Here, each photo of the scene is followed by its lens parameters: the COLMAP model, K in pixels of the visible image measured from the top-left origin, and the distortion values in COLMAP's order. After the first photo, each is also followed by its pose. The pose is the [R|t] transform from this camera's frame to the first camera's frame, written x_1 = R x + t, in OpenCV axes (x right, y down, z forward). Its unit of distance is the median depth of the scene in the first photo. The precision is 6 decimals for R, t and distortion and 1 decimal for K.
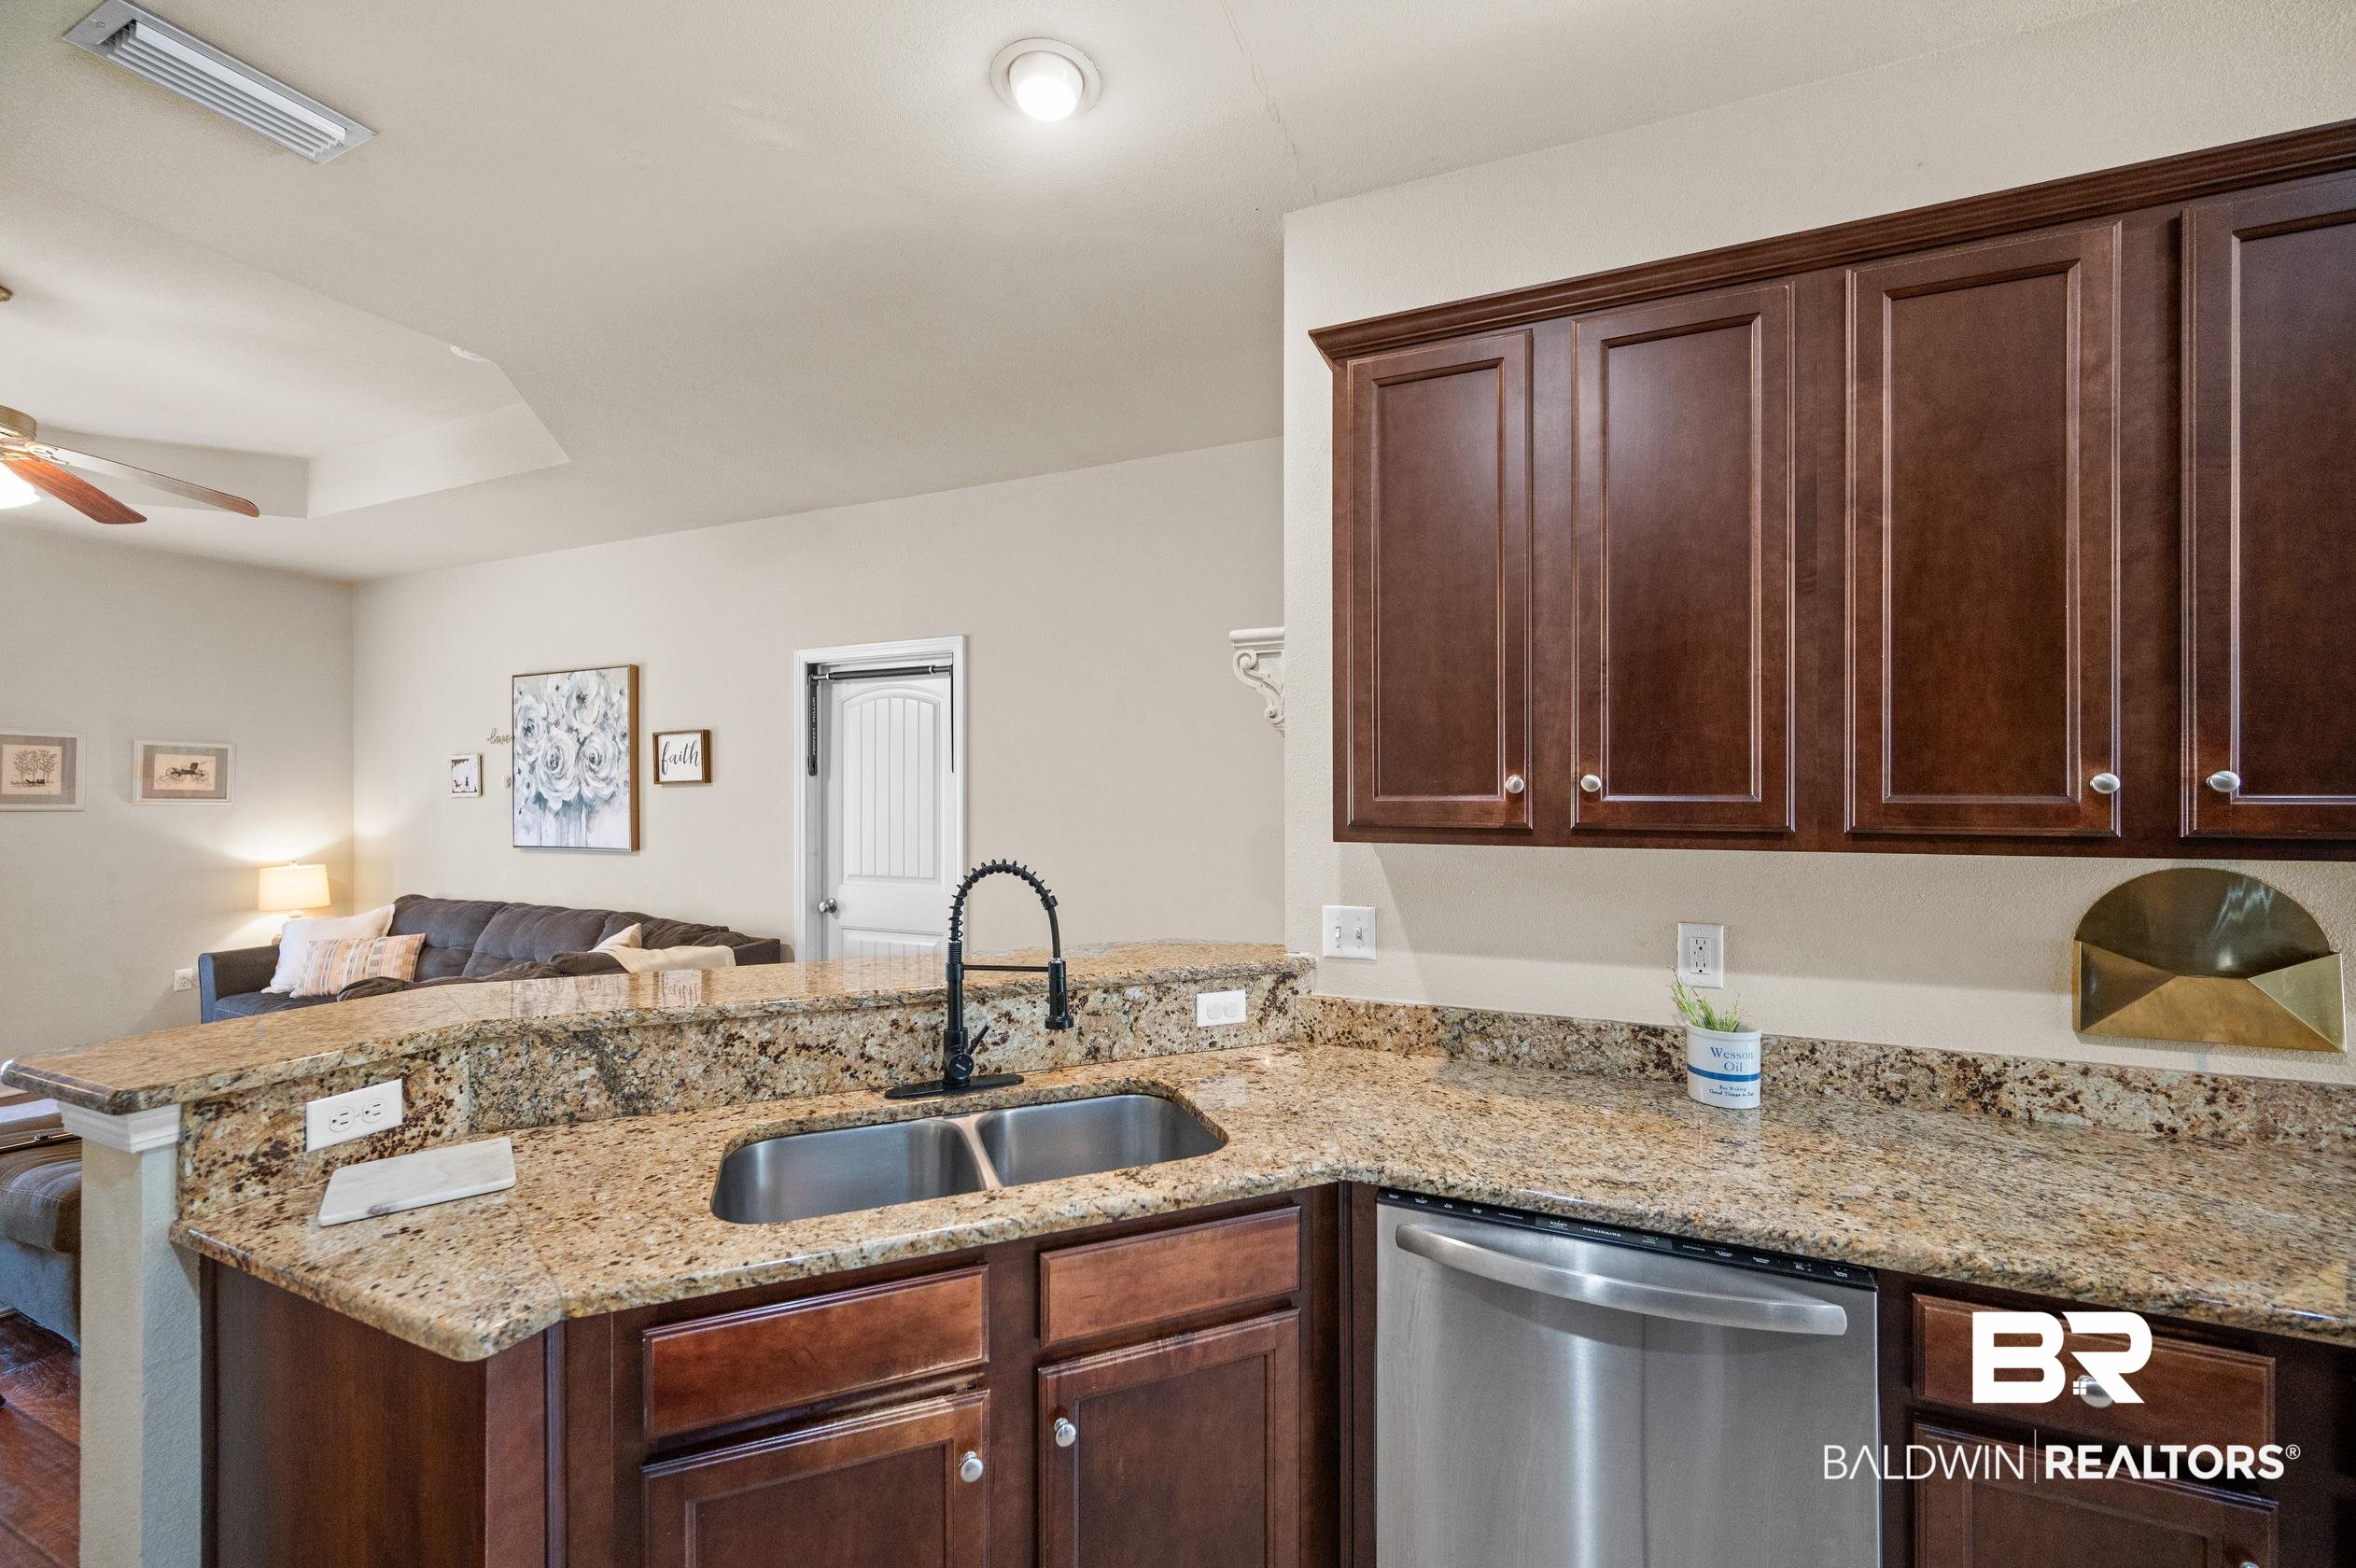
lens RADIAL K [[940.7, 0, 1190.7], [0, 940.7, 785.7], [0, 0, 1]] dist [-0.003673, 0.000487]
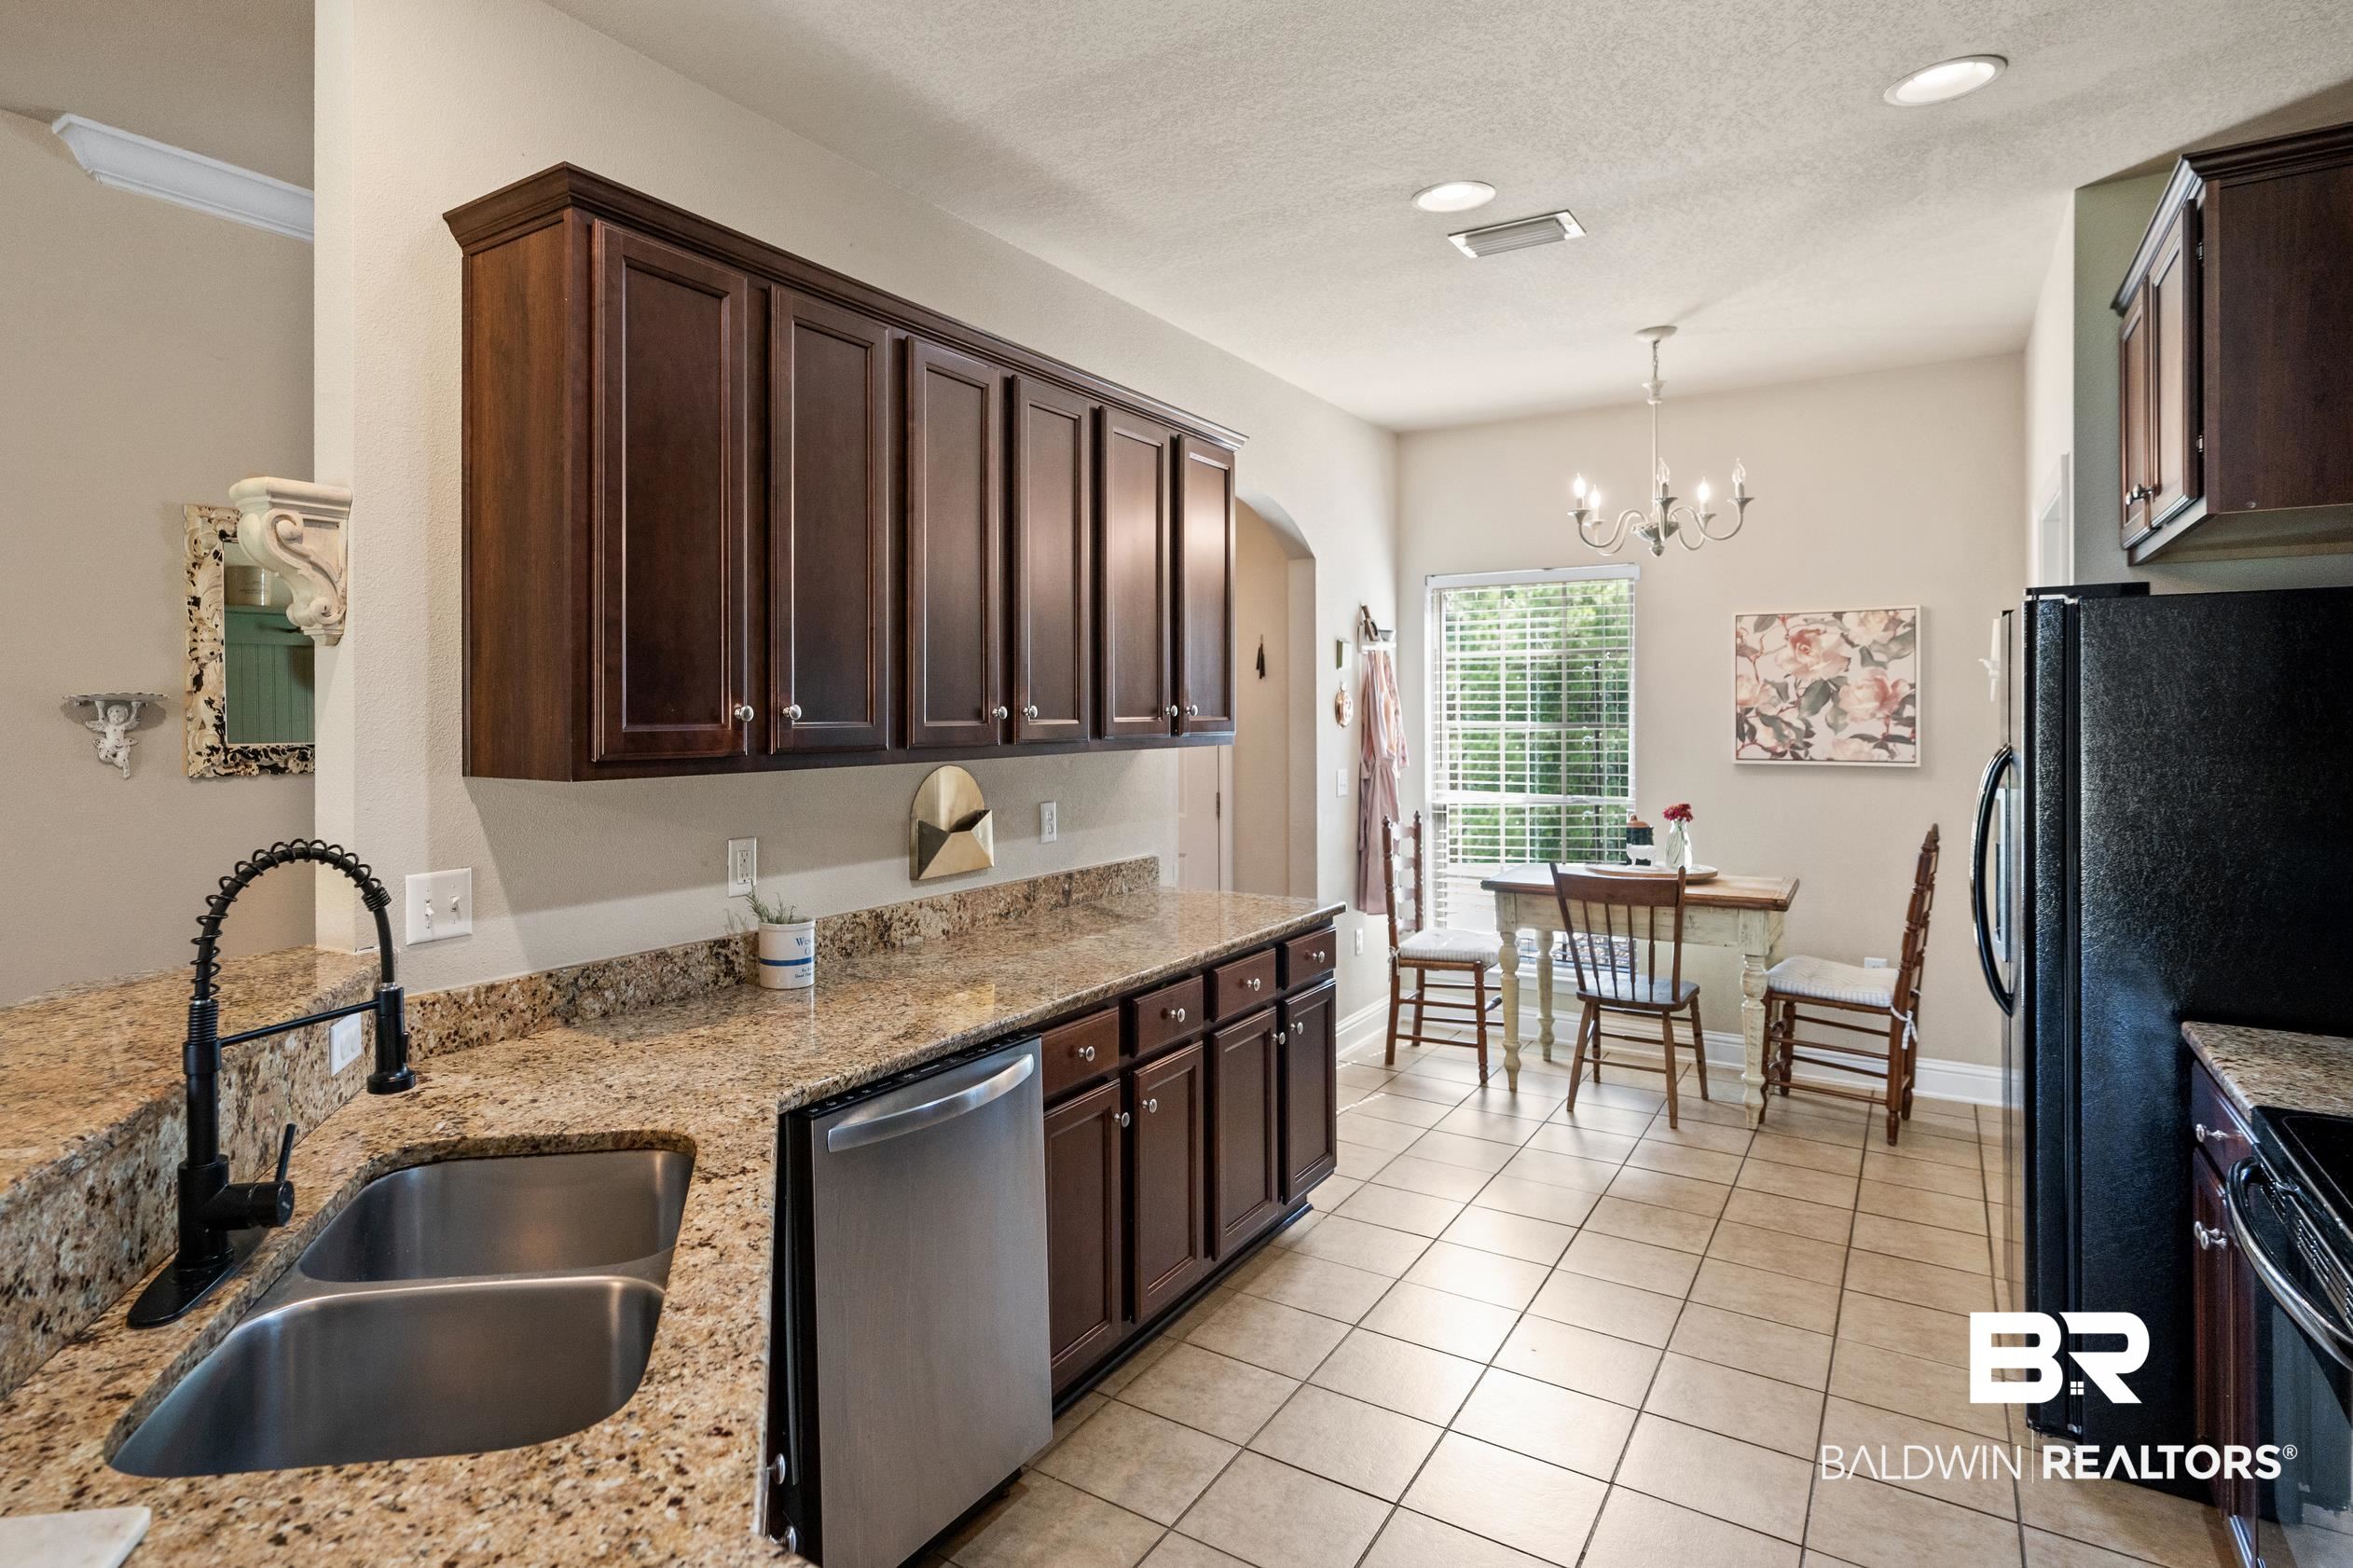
lens RADIAL K [[1243.6, 0, 1000.6], [0, 1243.6, 715.4], [0, 0, 1]] dist [0.008251, -0.001768]
pose [[0.223028, -0.001189, 0.974811, -0.300536], [-0.001262, 0.999998, 0.001509, -0.000643], [-0.974811, -0.001567, 0.223026, 0.136485]]
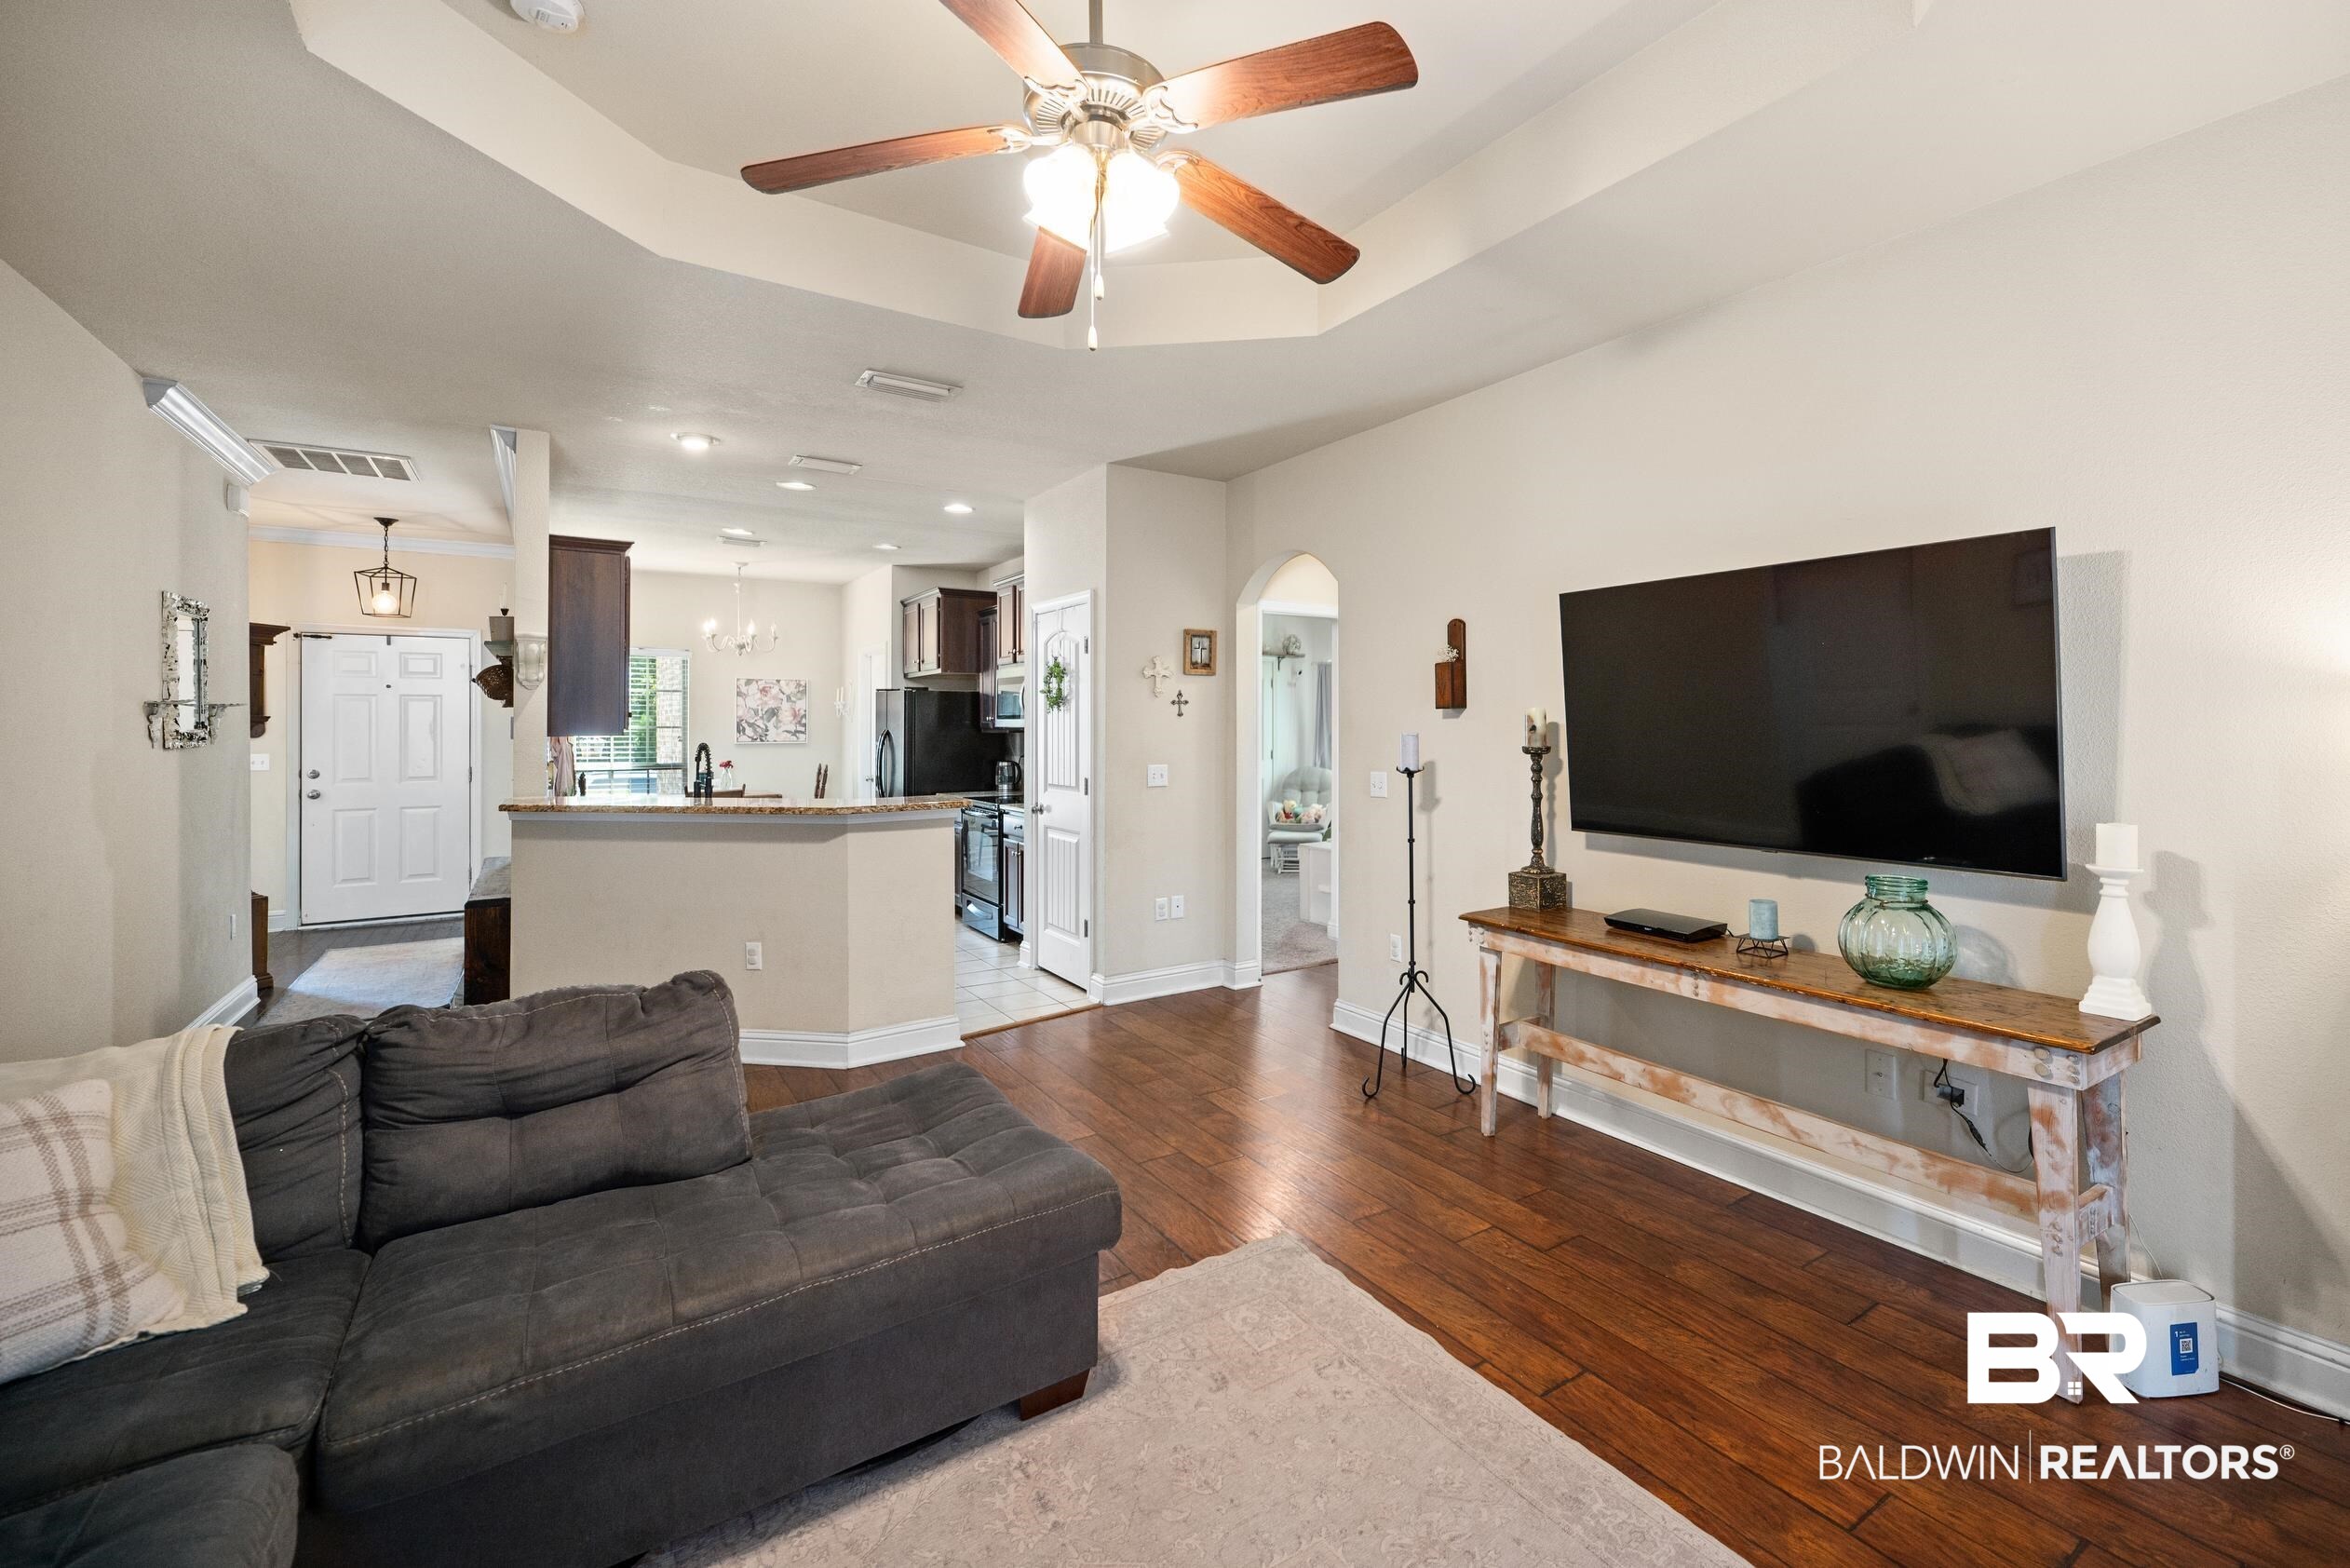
lens RADIAL K [[1028.9, 0, 1277.8], [0, 1028.9, 717.9], [0, 0, 1]] dist [0.007425, -0.000975]
pose [[-0.852171, 0.006985, 0.523216, -1.070020], [0.000616, 0.999924, -0.012344, 0.016821], [-0.523263, -0.010197, -0.852110, 0.925492]]
